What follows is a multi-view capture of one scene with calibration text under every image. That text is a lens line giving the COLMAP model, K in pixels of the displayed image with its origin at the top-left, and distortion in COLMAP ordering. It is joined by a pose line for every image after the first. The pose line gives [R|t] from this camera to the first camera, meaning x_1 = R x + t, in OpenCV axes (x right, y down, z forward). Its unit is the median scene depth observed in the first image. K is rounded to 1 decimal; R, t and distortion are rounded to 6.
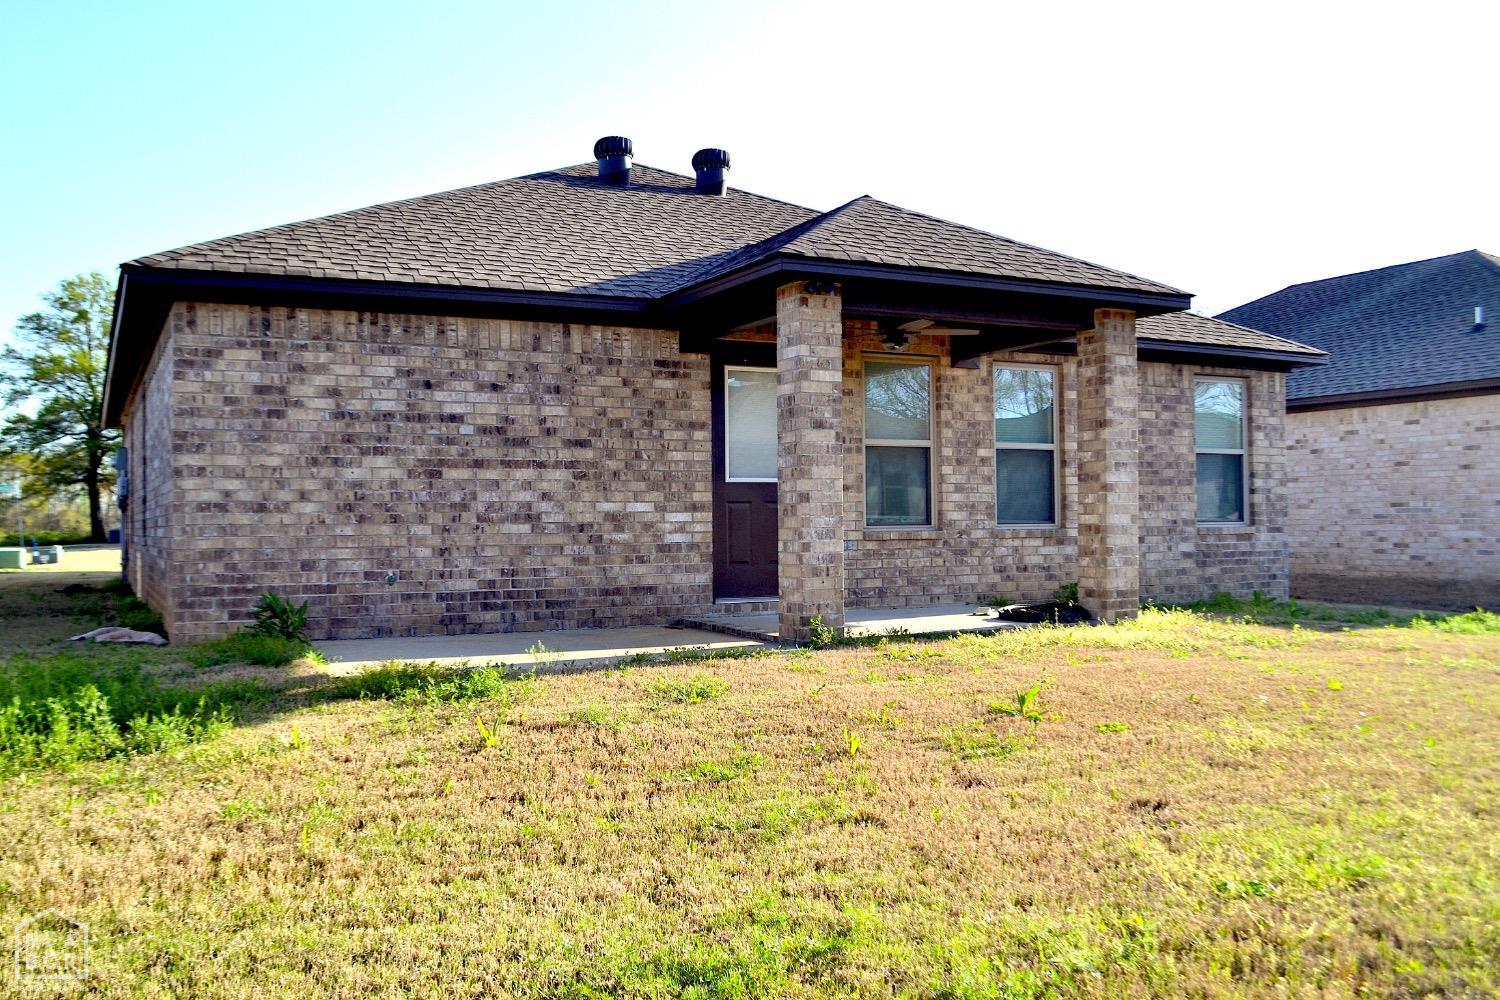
lens RADIAL K [[1285.2, 0, 740.8], [0, 1285.2, 501.8], [0, 0, 1]] dist [-0.084702, 0.003904]
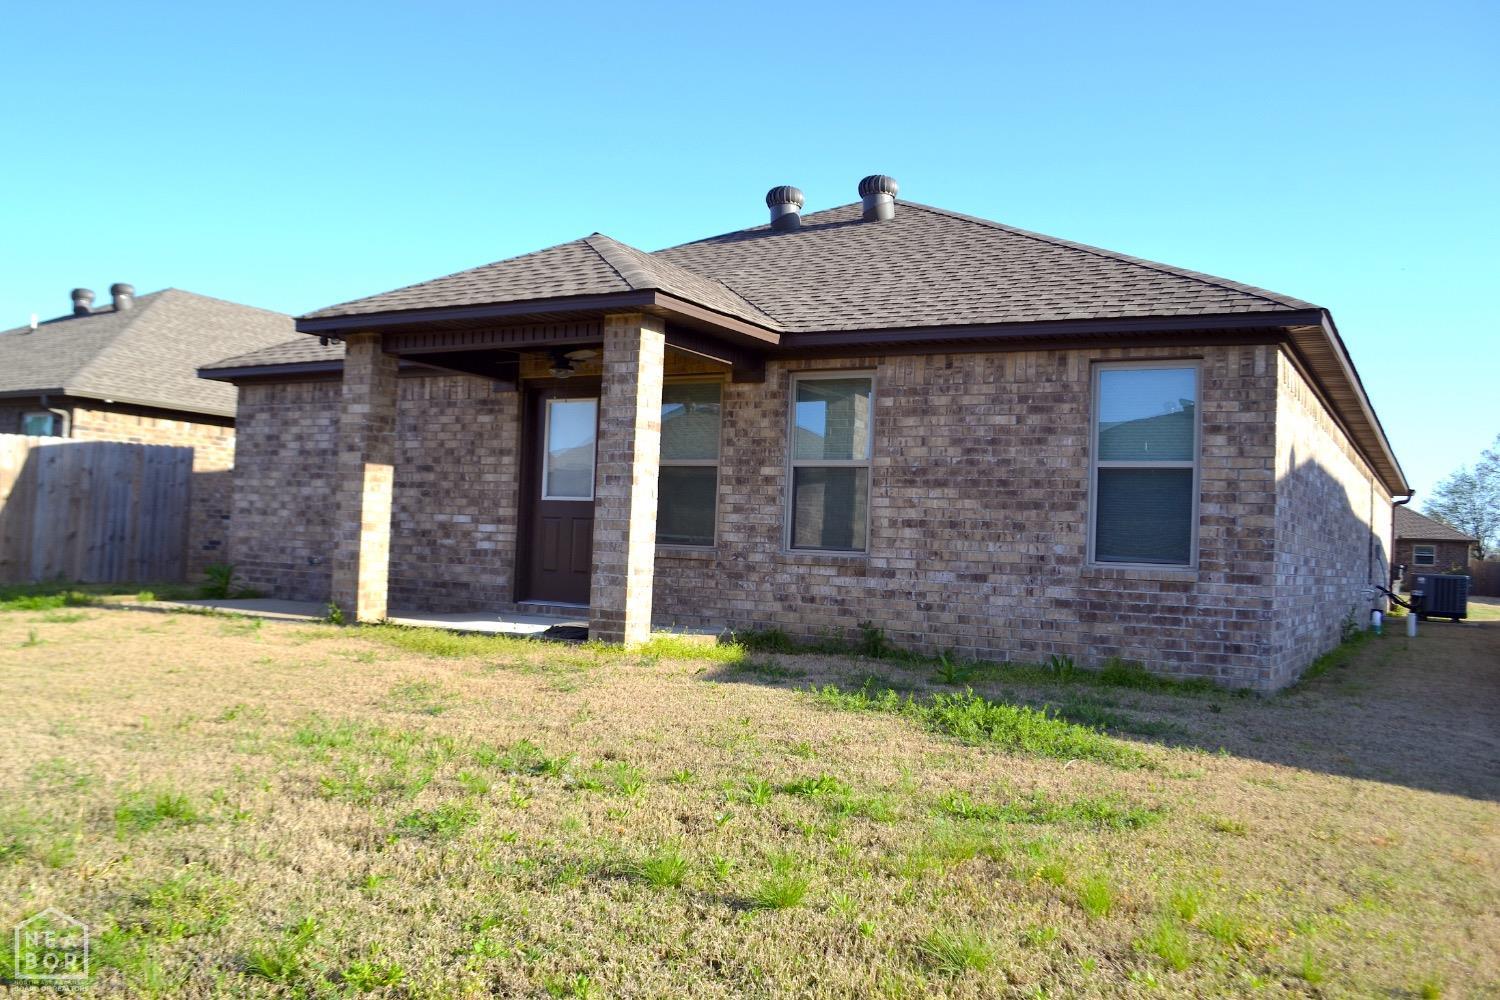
lens RADIAL K [[1285.2, 0, 740.0], [0, 1285.2, 500.8], [0, 0, 1]] dist [-0.084702, 0.003904]
pose [[0.554431, 0.000274, -0.832229, 1.081776], [-0.031931, 0.999271, -0.020943, 0.004039], [0.831617, 0.038186, 0.554036, 0.524968]]
